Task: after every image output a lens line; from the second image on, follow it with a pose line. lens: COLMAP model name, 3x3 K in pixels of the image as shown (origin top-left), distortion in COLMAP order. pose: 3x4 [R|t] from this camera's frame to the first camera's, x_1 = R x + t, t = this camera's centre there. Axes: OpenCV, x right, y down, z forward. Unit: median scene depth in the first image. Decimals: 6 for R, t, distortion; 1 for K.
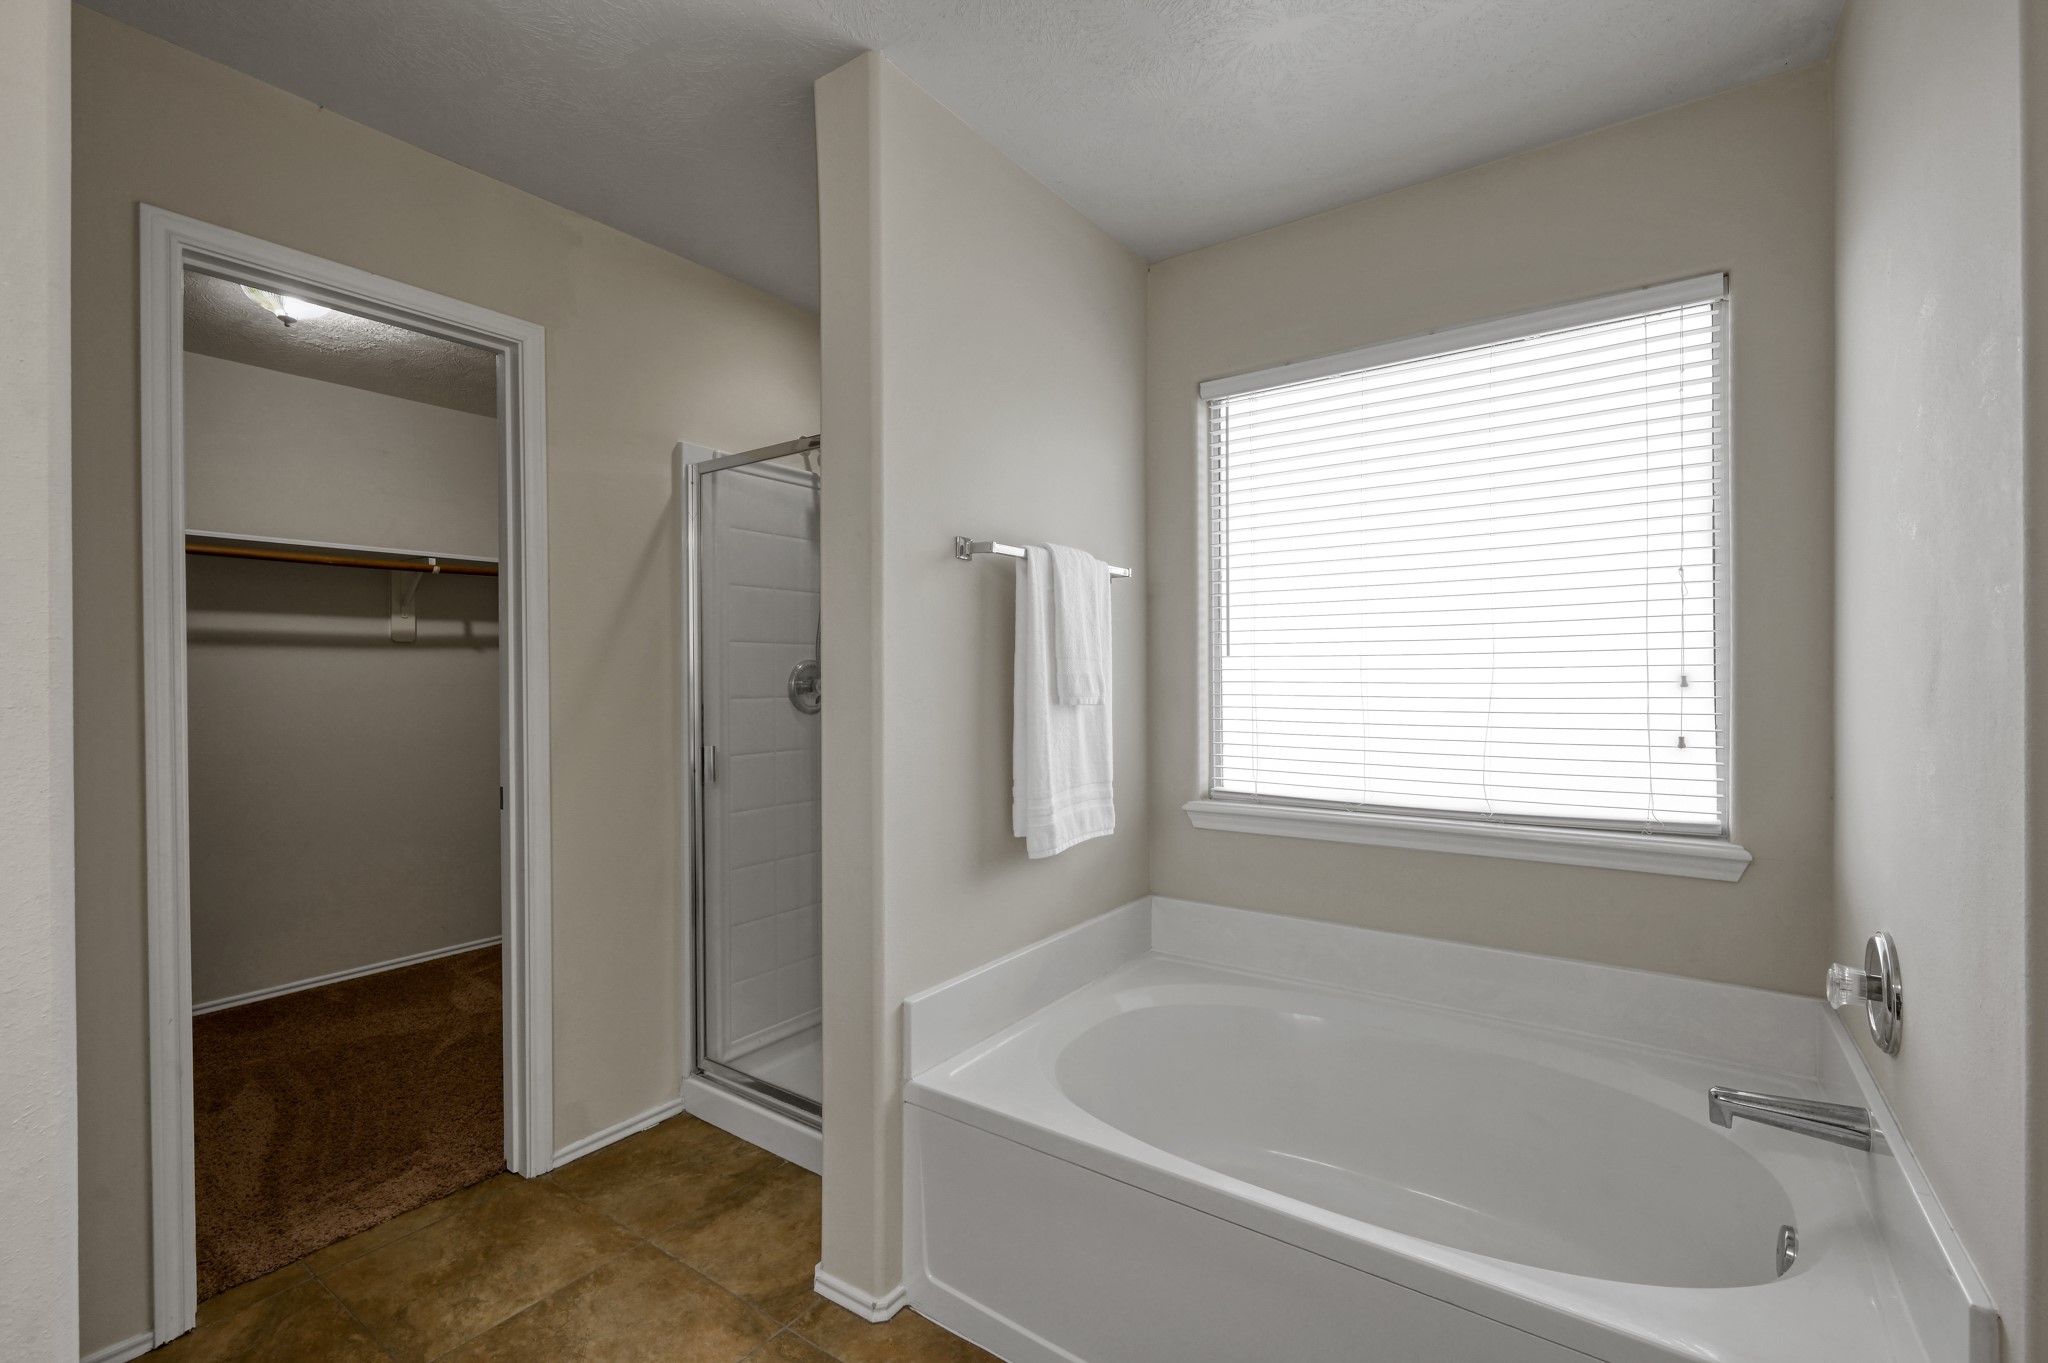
lens RADIAL K [[893.3, 0, 1022.6], [0, 893.3, 680.5], [0, 0, 1]] dist [-0.004186, 0.002413]
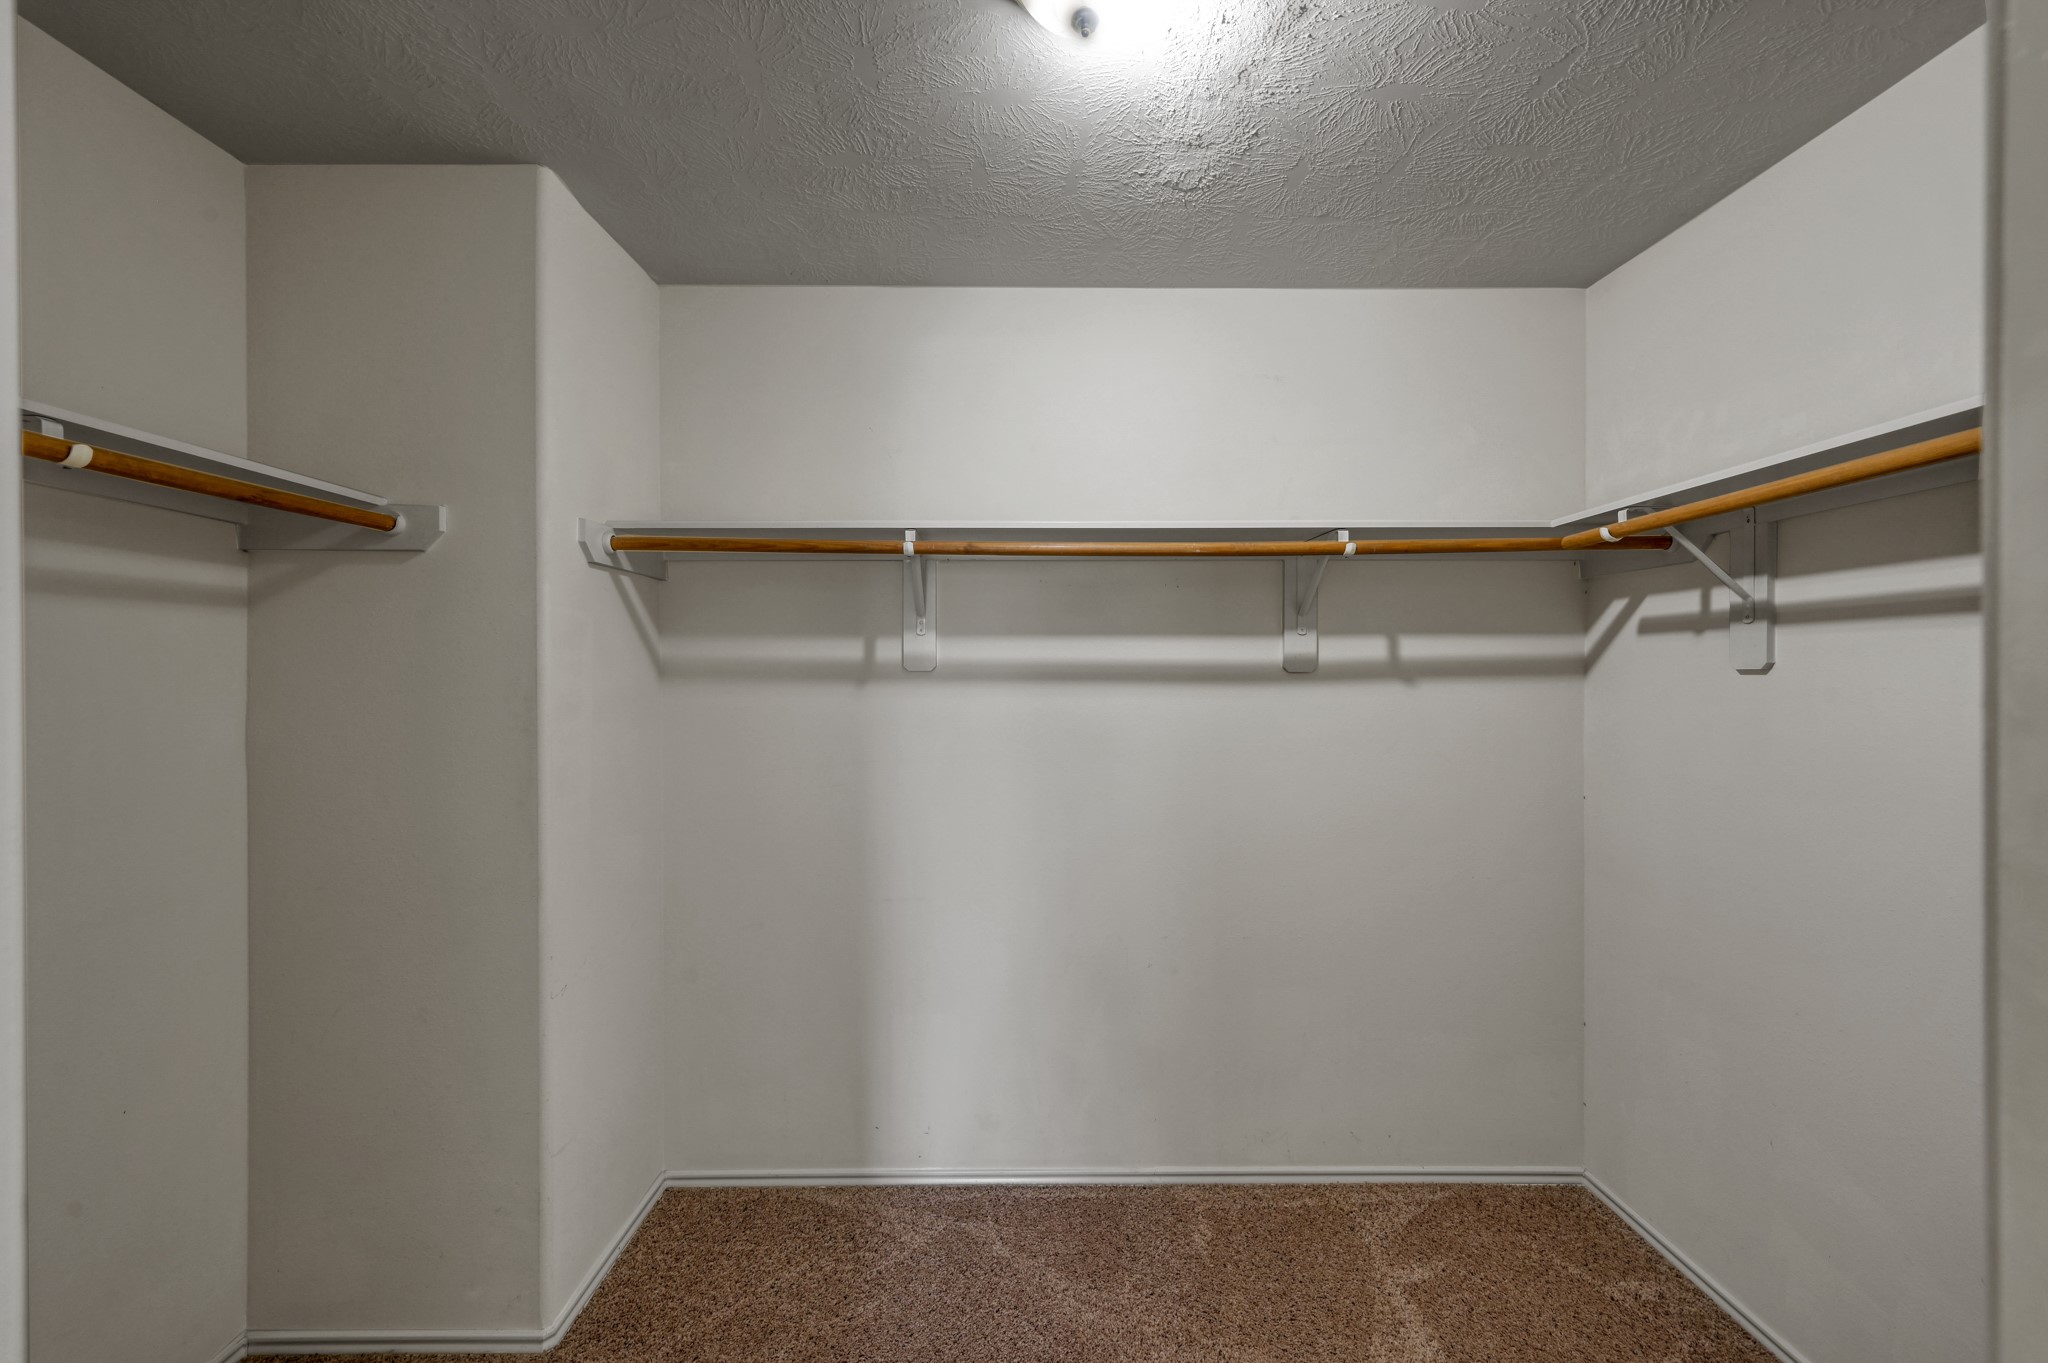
lens RADIAL K [[810.7, 0, 1016.2], [0, 810.7, 696.0], [0, 0, 1]] dist [0.000874, -0.000453]
pose [[0.581265, 0.010422, -0.813647, -0.652550], [-0.006140, 0.999946, 0.008421, -0.058299], [0.813691, 0.000101, 0.581298, 0.953817]]
